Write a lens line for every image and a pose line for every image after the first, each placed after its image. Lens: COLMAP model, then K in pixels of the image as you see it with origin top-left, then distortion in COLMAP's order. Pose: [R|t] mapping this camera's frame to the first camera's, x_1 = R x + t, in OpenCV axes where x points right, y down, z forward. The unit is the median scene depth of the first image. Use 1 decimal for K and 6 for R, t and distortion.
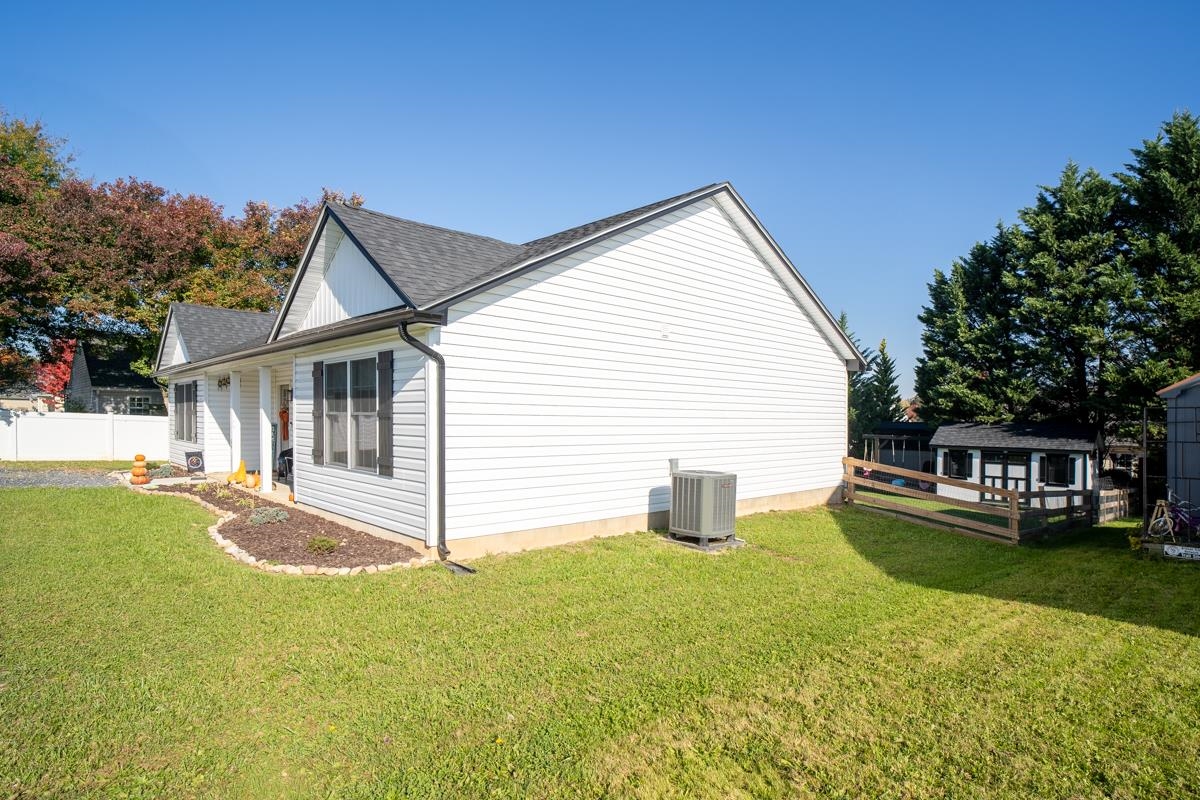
lens RADIAL K [[628.8, 0, 600.4], [0, 628.8, 409.5], [0, 0, 1]] dist [-0.053842, 0.026883]
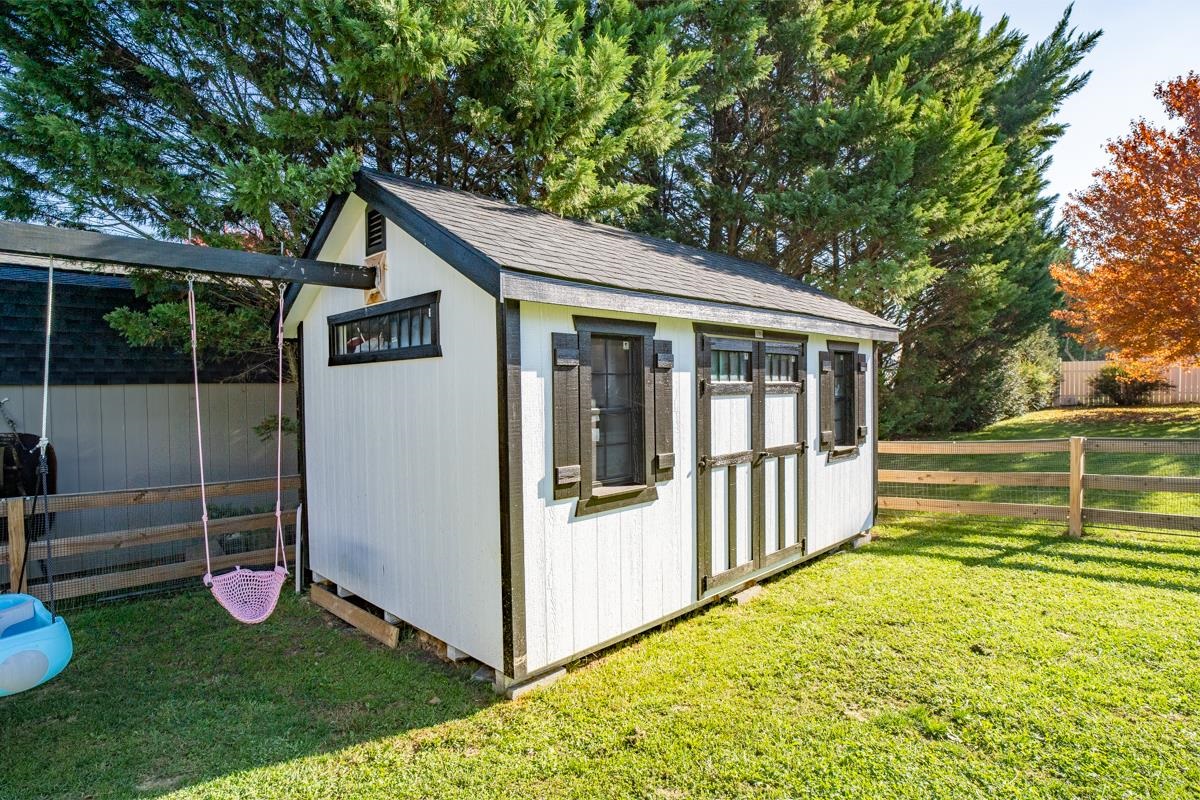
lens RADIAL K [[628.8, 0, 600.4], [0, 628.8, 409.5], [0, 0, 1]] dist [-0.053842, 0.026883]
pose [[-0.016765, -0.044125, 0.998885, 0.404566], [0.002537, 0.999021, 0.044173, 0.078573], [-0.999856, 0.003275, -0.016637, 0.978297]]
